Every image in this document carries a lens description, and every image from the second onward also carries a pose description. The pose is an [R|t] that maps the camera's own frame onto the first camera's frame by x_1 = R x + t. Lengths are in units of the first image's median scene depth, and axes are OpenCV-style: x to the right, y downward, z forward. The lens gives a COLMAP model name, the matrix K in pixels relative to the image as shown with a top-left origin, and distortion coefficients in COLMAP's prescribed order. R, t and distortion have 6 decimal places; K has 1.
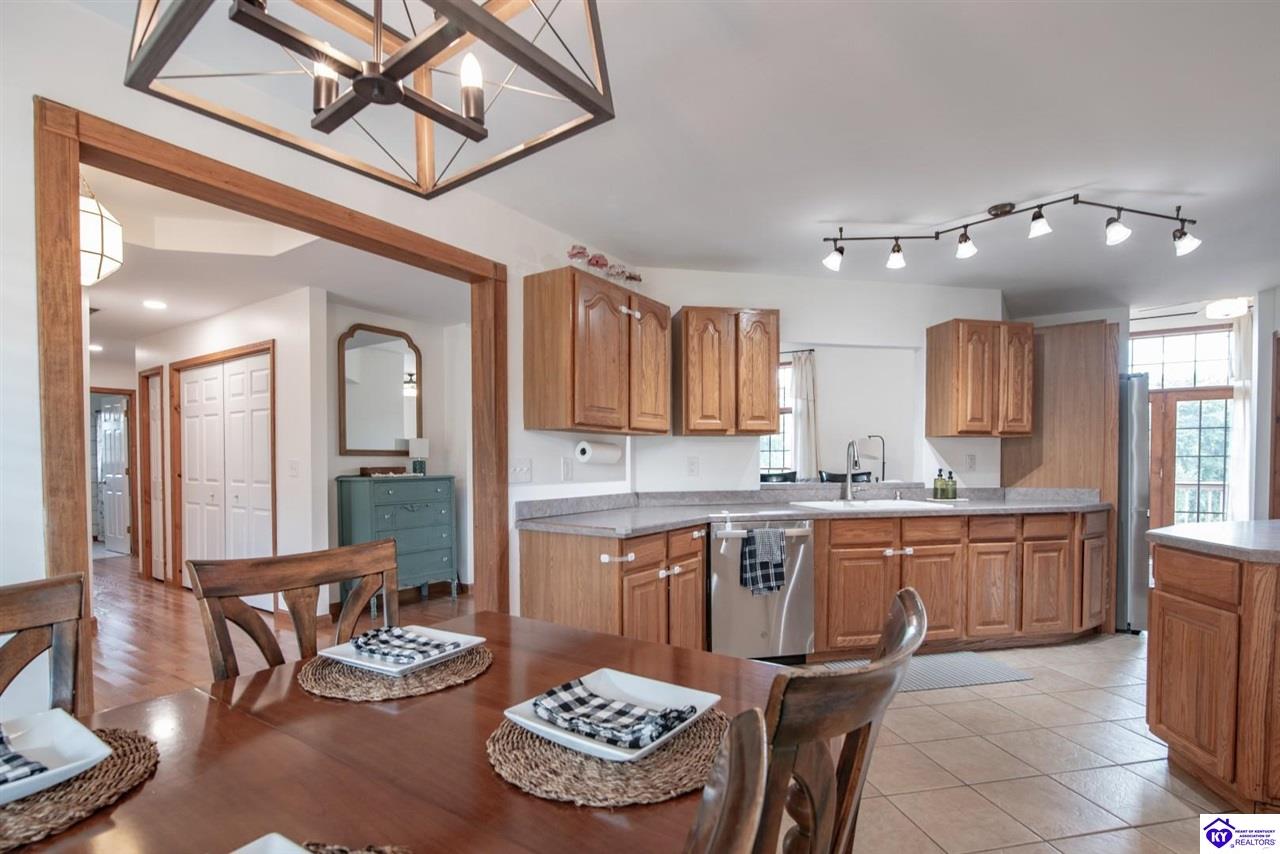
lens RADIAL K [[602.3, 0, 674.0], [0, 602.3, 478.3], [0, 0, 1]] dist [-0.022396, 0.001911]
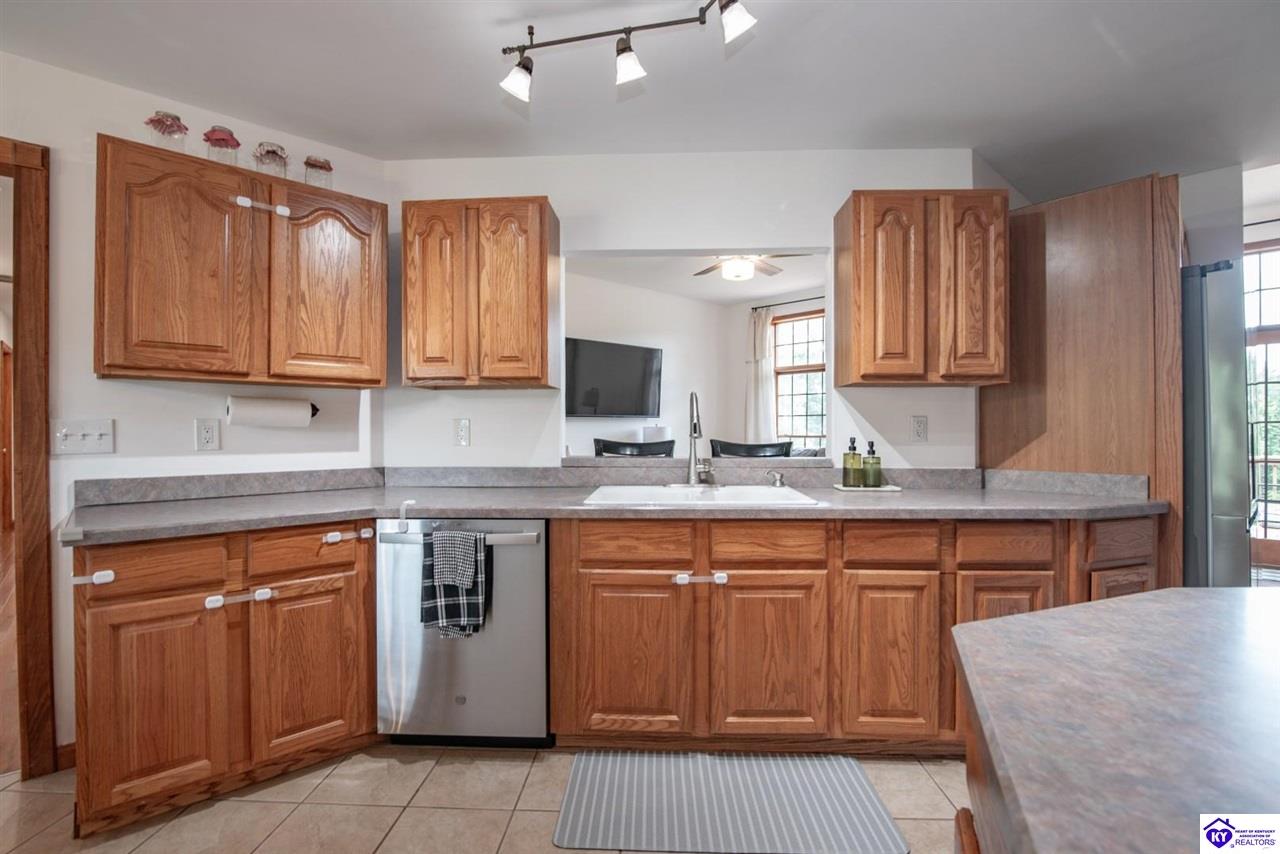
lens RADIAL K [[602.3, 0, 641.0], [0, 602.3, 429.0], [0, 0, 1]] dist [-0.022396, 0.001911]
pose [[0.969488, 0.002574, -0.245127, 0.435761], [-0.009204, 0.999622, -0.025902, -0.007625], [0.244968, 0.027368, 0.969145, 0.387476]]
